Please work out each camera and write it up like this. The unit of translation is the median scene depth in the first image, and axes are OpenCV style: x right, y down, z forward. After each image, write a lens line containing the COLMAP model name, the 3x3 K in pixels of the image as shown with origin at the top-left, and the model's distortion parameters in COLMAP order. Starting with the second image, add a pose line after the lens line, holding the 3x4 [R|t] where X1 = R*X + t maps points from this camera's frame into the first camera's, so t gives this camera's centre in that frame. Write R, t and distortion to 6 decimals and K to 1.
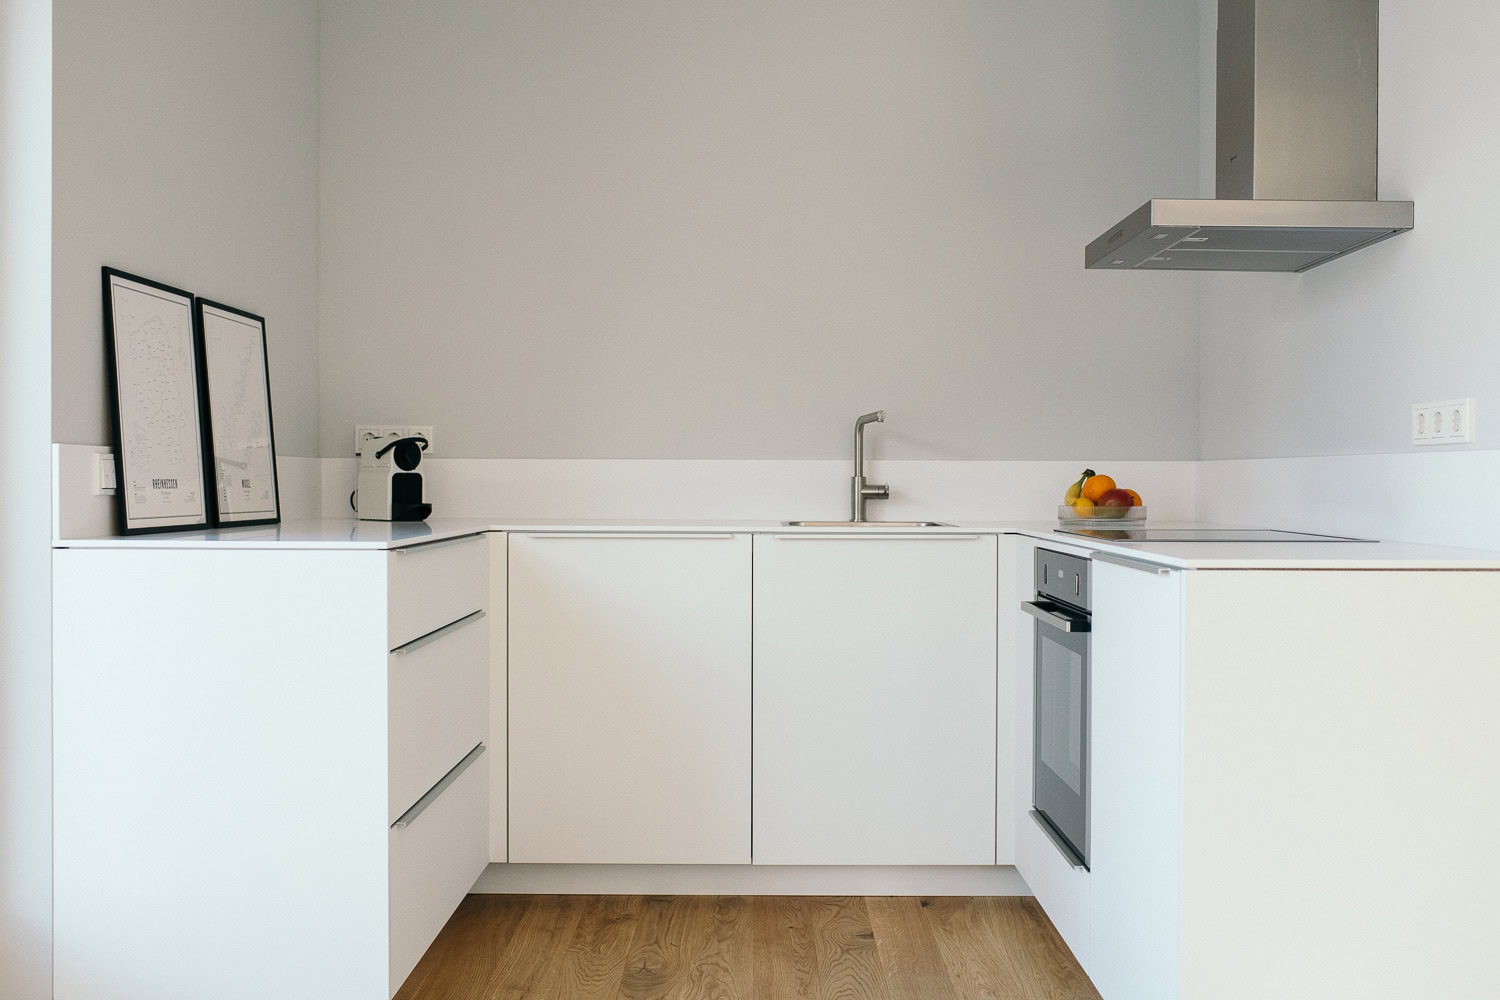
lens RADIAL K [[1473.9, 0, 752.4], [0, 1473.9, 472.3], [0, 0, 1]] dist [-0.007218, -0.006973]
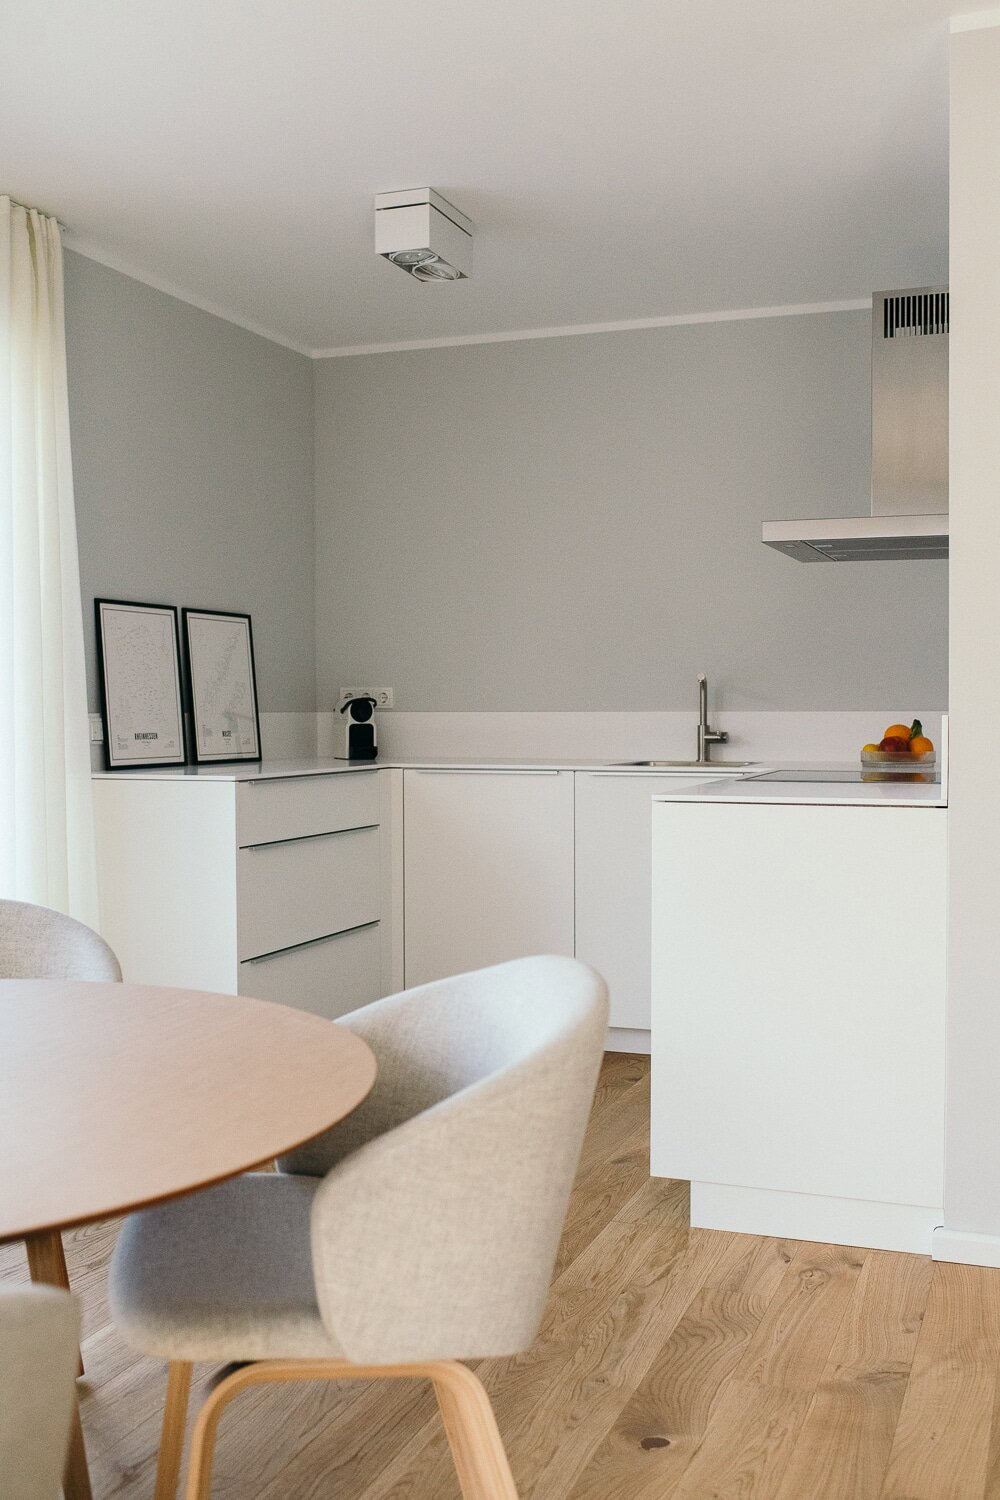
lens RADIAL K [[1473.9, 0, 500.0], [0, 1473.9, 750.0], [0, 0, 1]] dist [-0.007218, -0.006973]
pose [[0.933539, 0.003527, -0.358458, 0.374250], [0.008541, 0.999449, 0.032077, -0.018108], [0.358373, -0.033006, 0.932995, -0.221185]]
